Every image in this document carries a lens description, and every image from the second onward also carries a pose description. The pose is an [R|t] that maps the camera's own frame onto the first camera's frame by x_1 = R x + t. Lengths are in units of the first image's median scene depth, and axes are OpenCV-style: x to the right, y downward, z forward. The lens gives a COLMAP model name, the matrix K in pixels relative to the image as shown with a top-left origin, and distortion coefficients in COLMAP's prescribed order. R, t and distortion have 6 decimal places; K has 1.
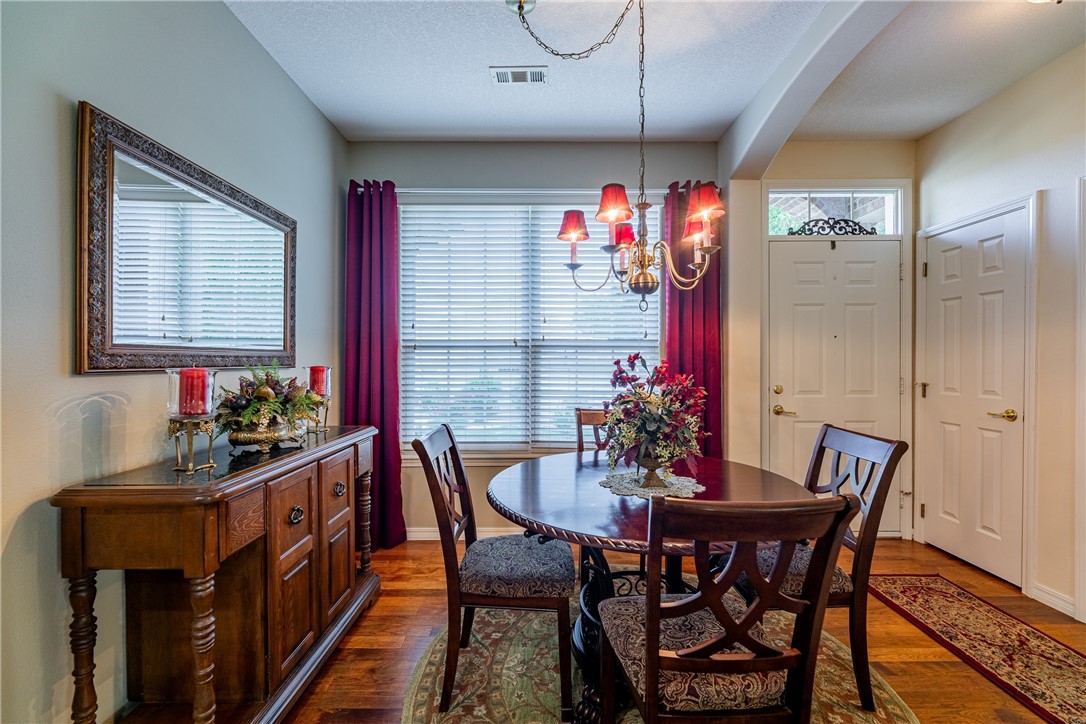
lens RADIAL K [[439.6, 0, 545.8], [0, 439.6, 364.3], [0, 0, 1]] dist [0.002019, -0.001885]
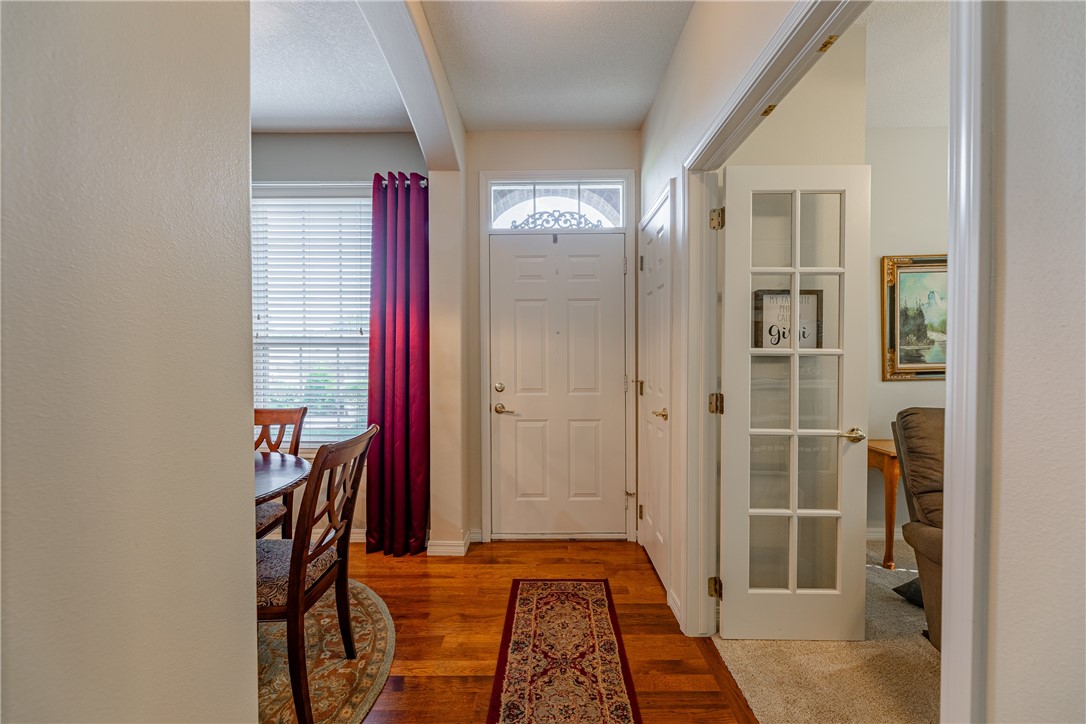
lens RADIAL K [[439.6, 0, 541.2], [0, 439.6, 360.8], [0, 0, 1]] dist [0.002019, -0.001885]
pose [[0.999986, -0.005363, -0.000277, 0.619751], [0.005363, 0.999984, 0.001942, -0.003269], [0.000267, -0.001944, 0.999998, 0.030348]]
